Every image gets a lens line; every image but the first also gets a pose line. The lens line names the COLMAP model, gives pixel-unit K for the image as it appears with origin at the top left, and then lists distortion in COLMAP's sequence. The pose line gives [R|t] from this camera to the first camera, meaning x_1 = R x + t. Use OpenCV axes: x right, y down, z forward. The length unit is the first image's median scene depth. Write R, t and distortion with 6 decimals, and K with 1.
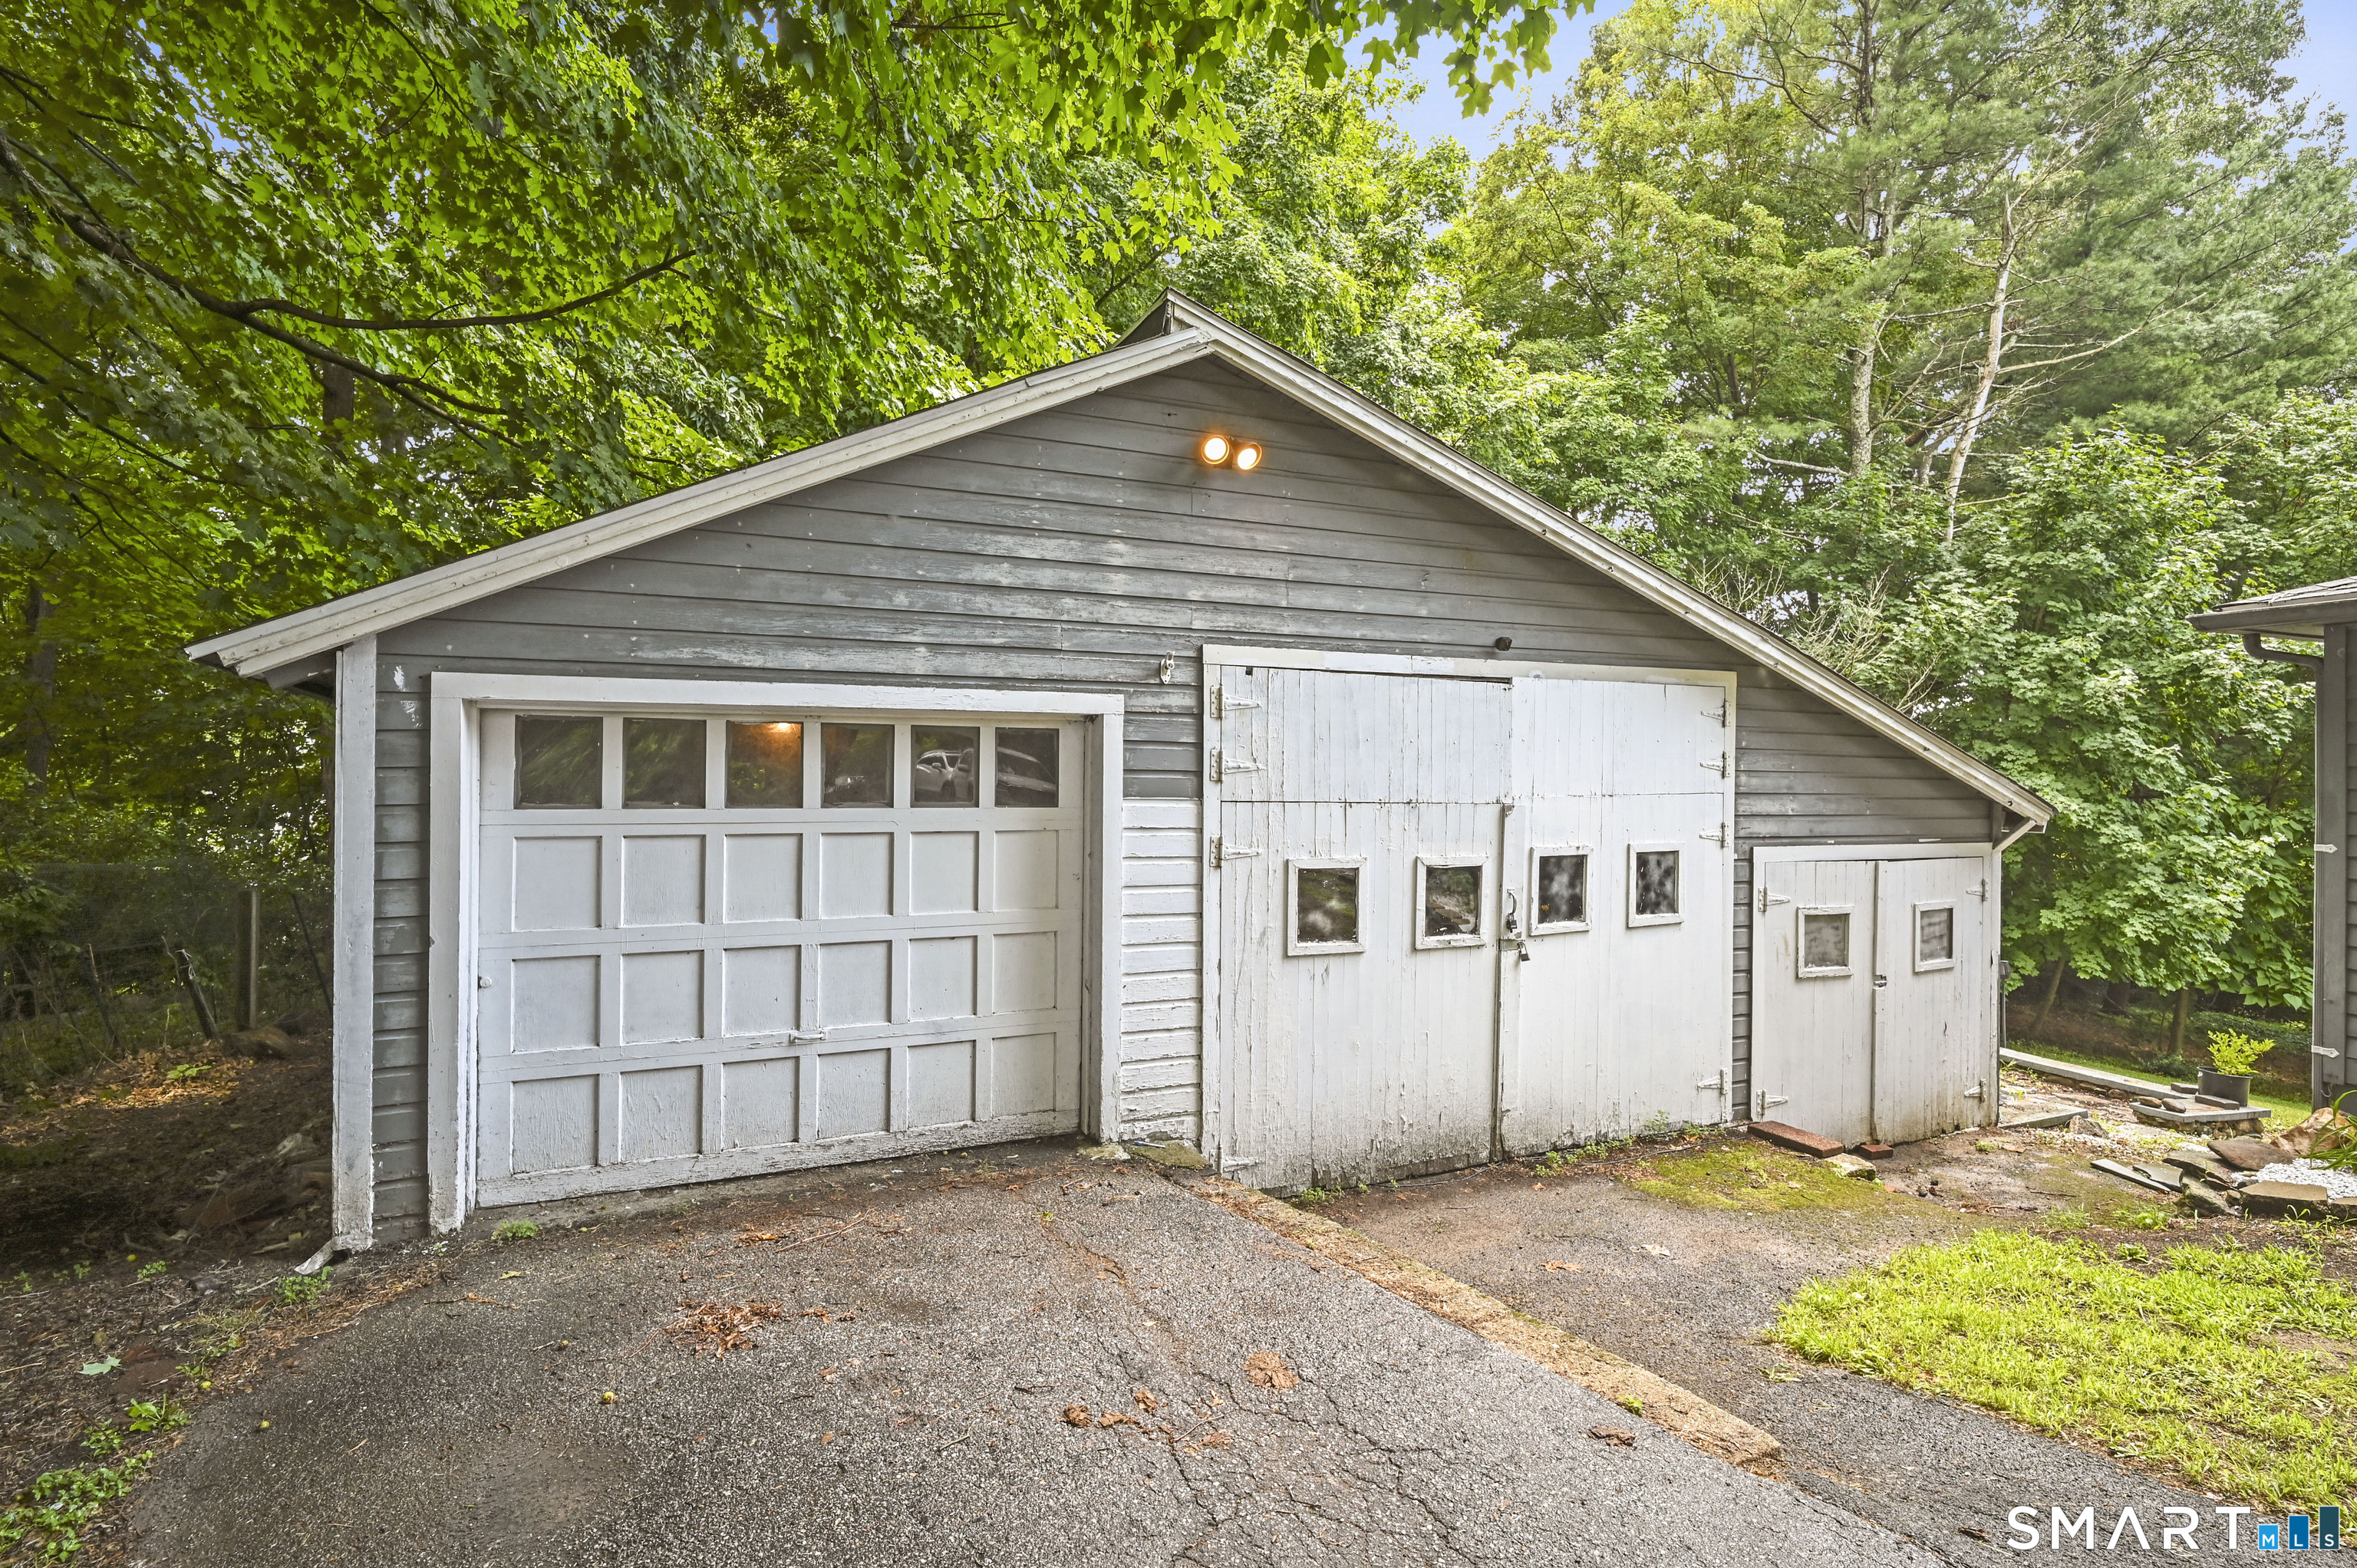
lens RADIAL K [[1094.3, 0, 1196.8], [0, 1094.3, 782.1], [0, 0, 1]] dist [-0.010319, -0.001302]
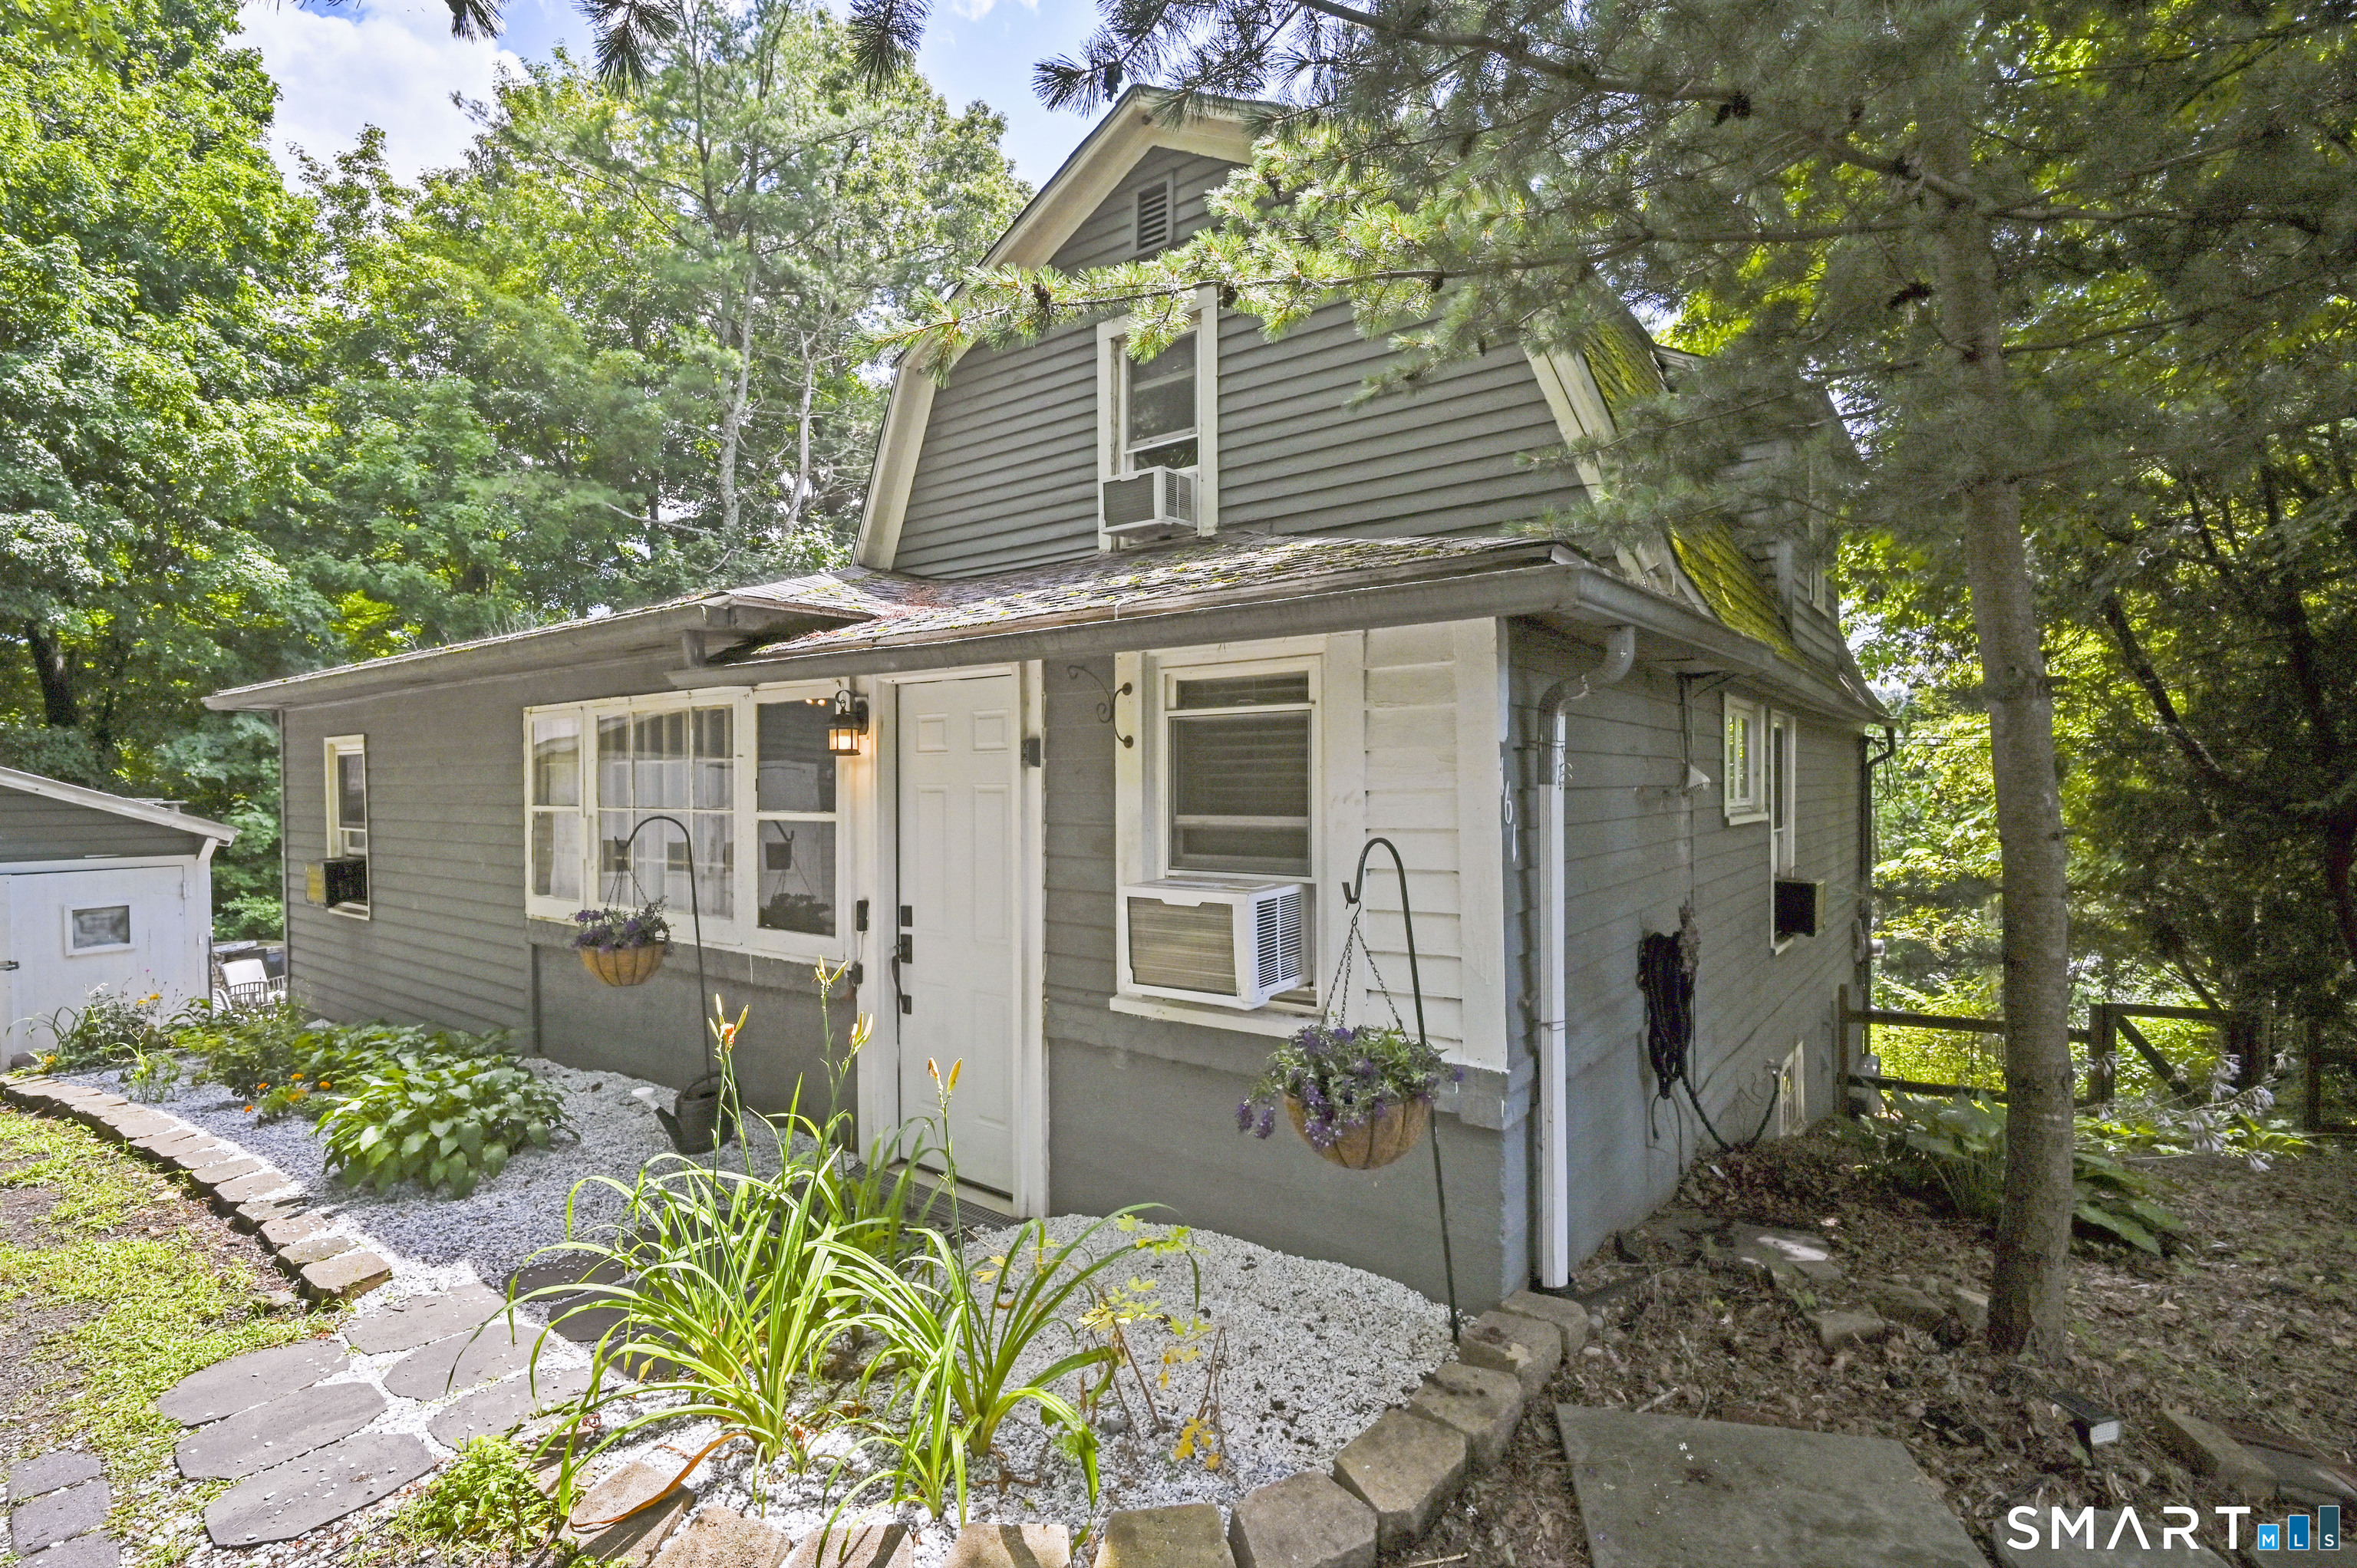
lens RADIAL K [[1094.3, 0, 1192.3], [0, 1094.3, 788.1], [0, 0, 1]] dist [-0.010319, -0.001302]
pose [[0.837669, -0.016849, 0.545918, 1.500296], [0.014046, 0.999858, 0.009305, -0.031798], [-0.545998, -0.000127, 0.837787, -1.169538]]
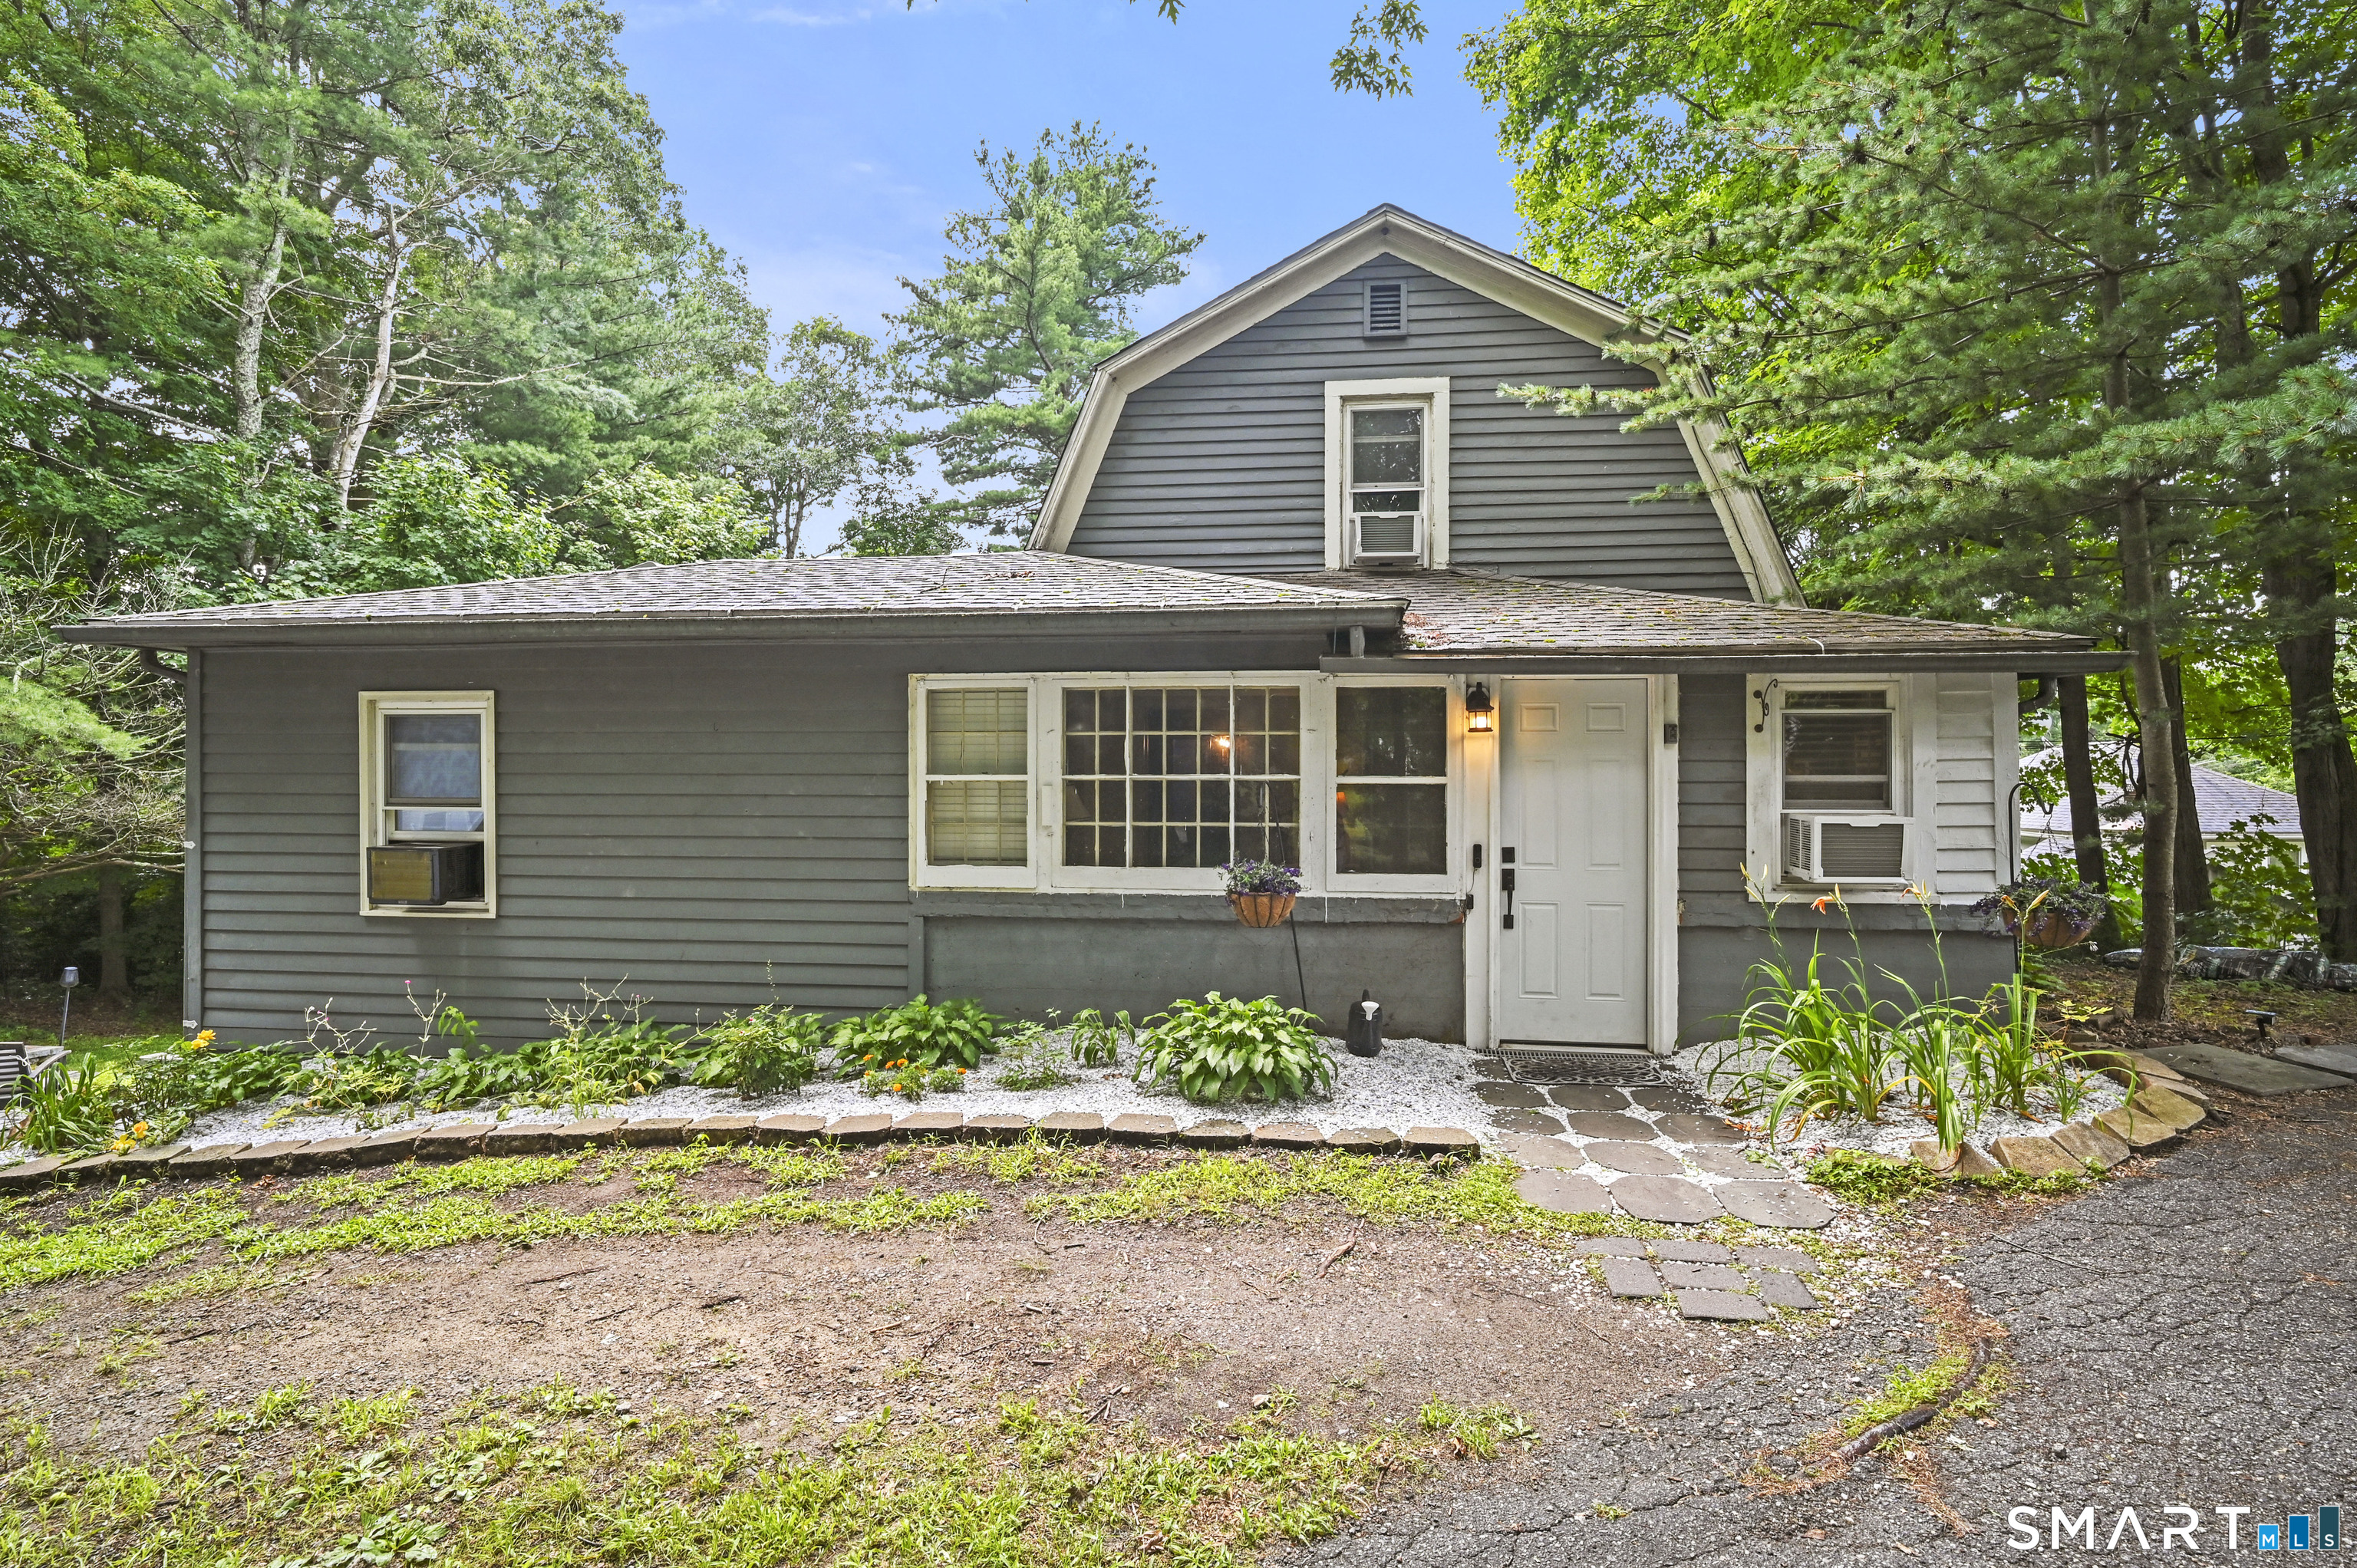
lens RADIAL K [[1094.3, 0, 1198.6], [0, 1094.3, 774.0], [0, 0, 1]] dist [-0.010319, -0.001302]
pose [[0.451361, -0.008074, 0.892305, 0.596119], [0.004180, 0.999967, 0.006934, -0.019219], [-0.892332, 0.000600, 0.451380, -0.535797]]
